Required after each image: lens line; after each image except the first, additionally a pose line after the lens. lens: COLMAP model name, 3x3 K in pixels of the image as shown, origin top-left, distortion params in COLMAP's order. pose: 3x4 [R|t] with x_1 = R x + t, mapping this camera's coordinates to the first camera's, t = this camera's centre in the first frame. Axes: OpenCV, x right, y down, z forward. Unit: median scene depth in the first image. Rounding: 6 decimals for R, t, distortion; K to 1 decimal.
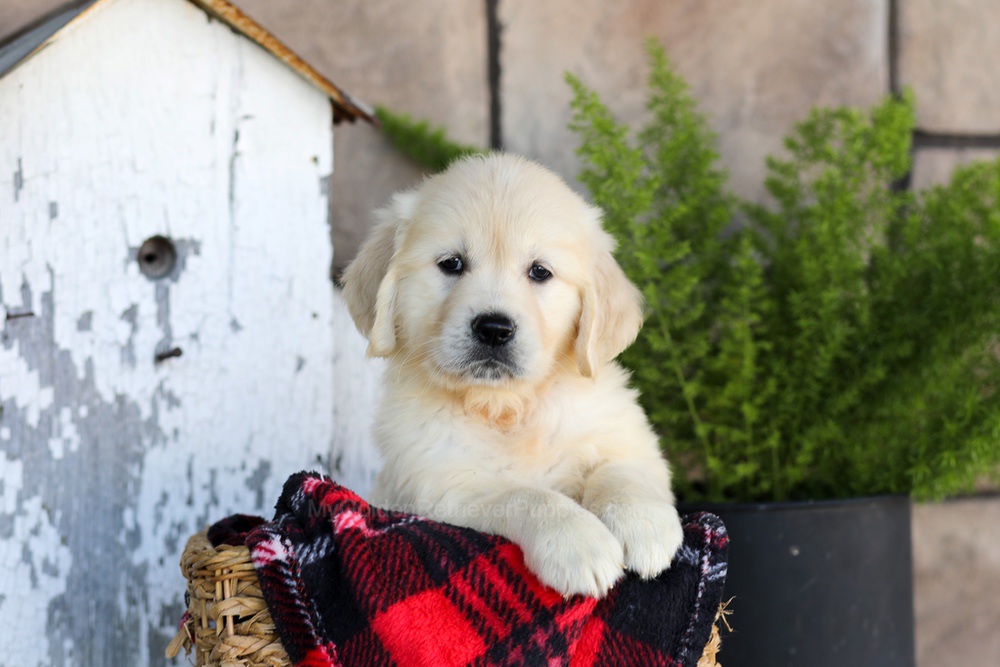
lens RADIAL K [[3094.8, 0, 517.6], [0, 3094.8, 335.5], [0, 0, 1]] dist [0.082020, 0.898408]
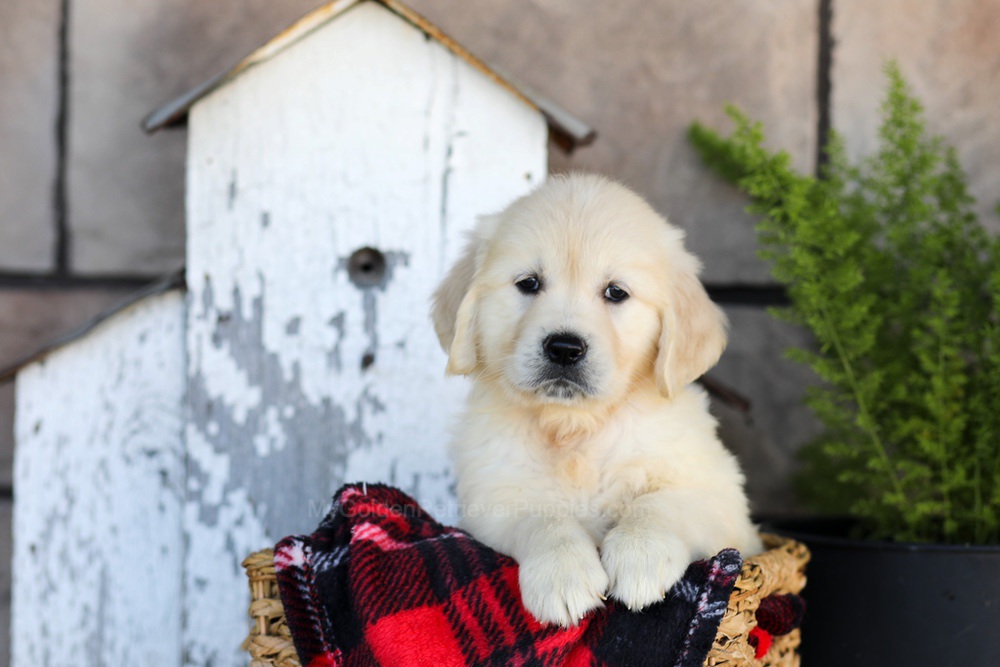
lens RADIAL K [[3094.8, 0, 517.6], [0, 3094.8, 335.5], [0, 0, 1]] dist [0.082020, 0.898408]
pose [[0.922077, 0.042799, -0.384633, 0.334306], [-0.040597, 0.999080, 0.013847, -0.018992], [0.384871, 0.002847, 0.922966, 0.061299]]
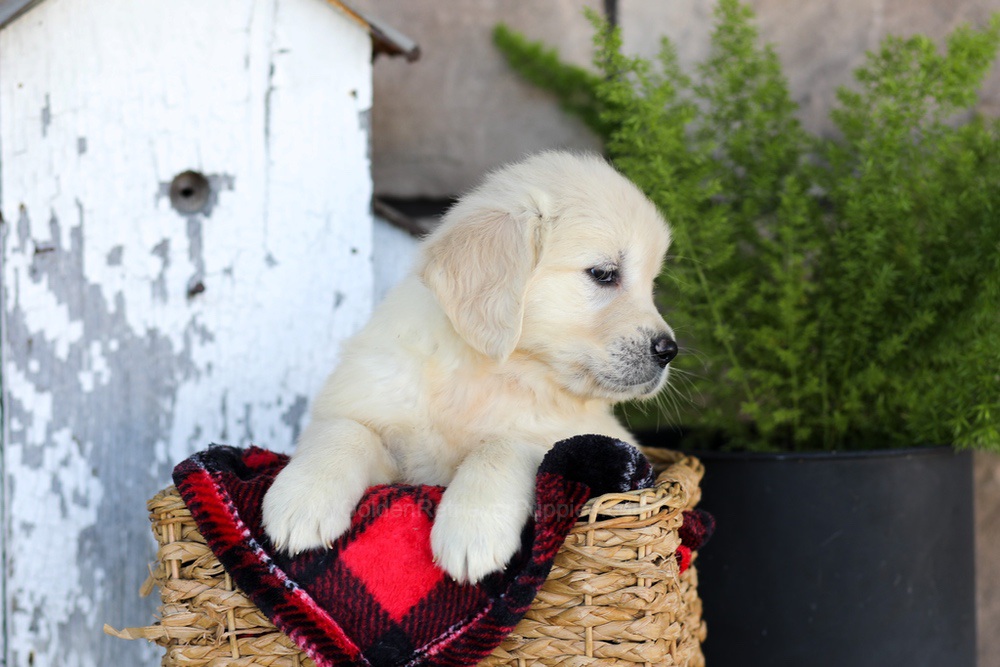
lens RADIAL K [[3094.8, 0, 517.6], [0, 3094.8, 335.5], [0, 0, 1]] dist [0.082020, 0.898408]
pose [[0.976480, 0.017714, -0.214878, 0.205253], [-0.008659, 0.999037, 0.043011, -0.023171], [0.215433, -0.040139, 0.975693, 0.044284]]
